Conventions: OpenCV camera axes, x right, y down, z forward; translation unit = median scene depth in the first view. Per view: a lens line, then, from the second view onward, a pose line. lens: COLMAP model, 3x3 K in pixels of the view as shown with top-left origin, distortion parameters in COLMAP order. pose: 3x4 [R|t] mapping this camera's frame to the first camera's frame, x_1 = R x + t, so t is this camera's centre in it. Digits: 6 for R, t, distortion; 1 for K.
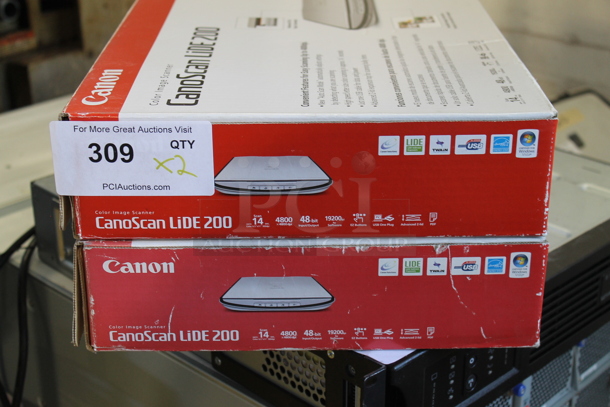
lens RADIAL K [[1027.8, 0, 305.0], [0, 1027.8, 203.5], [0, 0, 1]] dist [-0.012602, -0.019531]
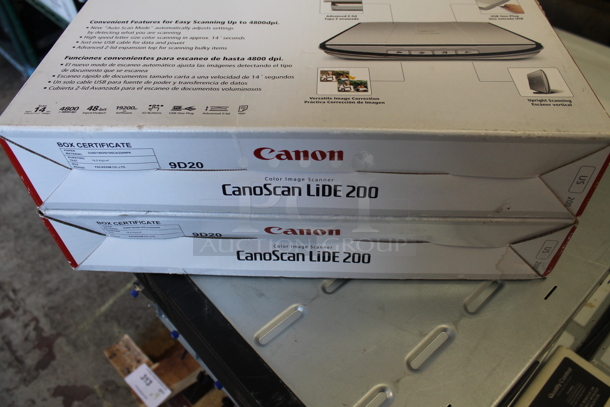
lens RADIAL K [[503.6, 0, 305.0], [0, 503.6, 203.5], [0, 0, 1]] dist [-0.175801, 0.140783]
pose [[-0.043320, 0.737716, -0.673720, 0.594218], [-0.389673, 0.608466, 0.691320, -0.493444], [0.919934, 0.292479, 0.261109, 1.103058]]
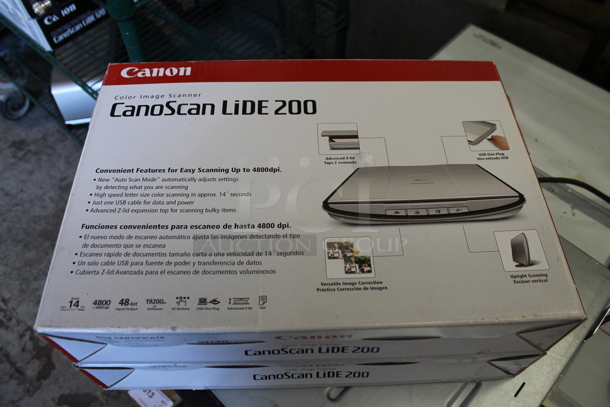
lens RADIAL K [[503.6, 0, 305.0], [0, 503.6, 203.5], [0, 0, 1]] dist [-0.175801, 0.140783]
pose [[0.026308, 0.825575, -0.563679, 0.416953], [-0.417118, 0.521506, 0.744341, -0.675672], [0.908472, 0.215538, 0.358082, 0.967177]]
